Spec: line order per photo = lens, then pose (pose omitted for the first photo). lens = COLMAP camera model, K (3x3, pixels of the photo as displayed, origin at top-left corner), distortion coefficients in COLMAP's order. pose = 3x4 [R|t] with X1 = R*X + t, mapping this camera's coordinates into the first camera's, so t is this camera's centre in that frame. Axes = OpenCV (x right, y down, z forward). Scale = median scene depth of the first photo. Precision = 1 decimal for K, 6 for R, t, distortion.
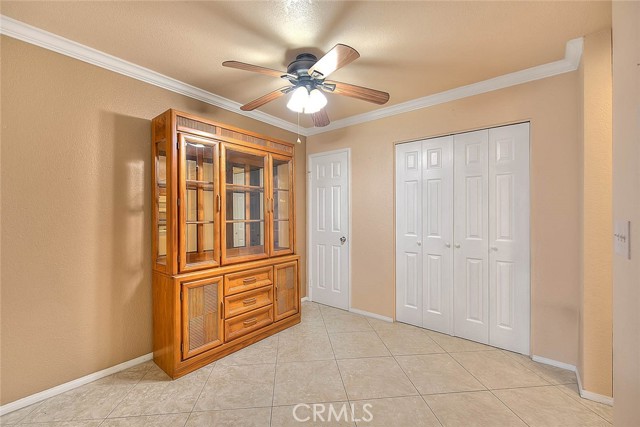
lens RADIAL K [[265.1, 0, 318.4], [0, 265.1, 213.1], [0, 0, 1]] dist [-0.003204, -0.000293]
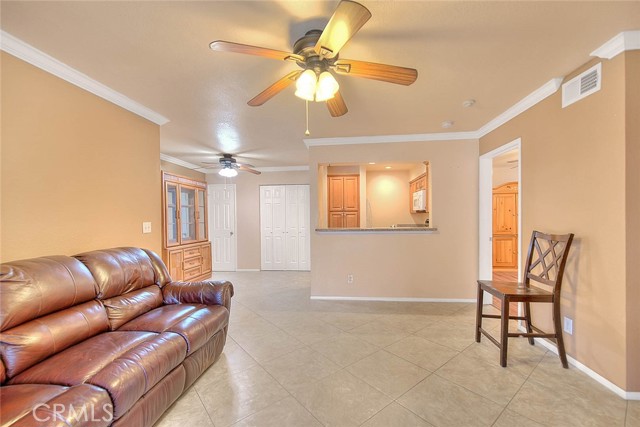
lens RADIAL K [[265.1, 0, 324.0], [0, 265.1, 217.0], [0, 0, 1]] dist [-0.003204, -0.000293]
pose [[0.838354, -0.006128, 0.545091, -0.508830], [0.011866, 0.999905, -0.007008, 0.009837], [-0.544997, 0.012343, 0.838347, -1.219940]]
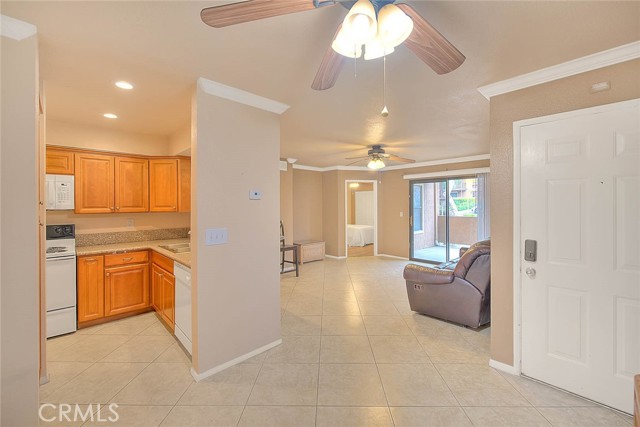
lens RADIAL K [[265.1, 0, 326.3], [0, 265.1, 205.7], [0, 0, 1]] dist [-0.003204, -0.000293]
pose [[-0.992522, 0.006524, 0.121893, -0.027639], [0.007407, 0.999949, 0.006795, -0.068627], [-0.121843, 0.007647, -0.992520, 1.237200]]
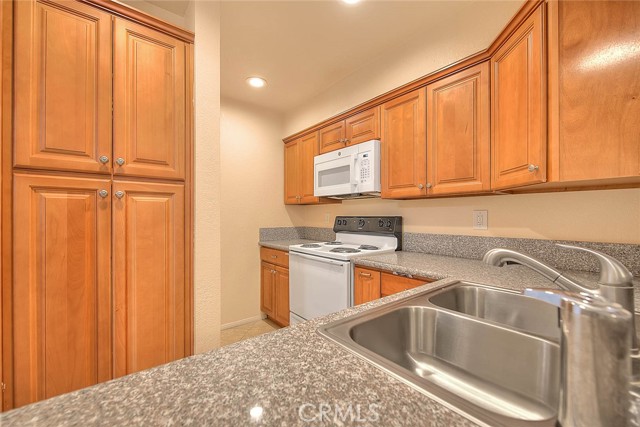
lens RADIAL K [[265.1, 0, 318.4], [0, 265.1, 215.0], [0, 0, 1]] dist [-0.003204, -0.000293]
pose [[0.221018, 0.005433, 0.975255, 0.487390], [0.006775, 0.999952, -0.007106, 0.024950], [-0.975246, 0.008178, 0.220970, 0.121752]]
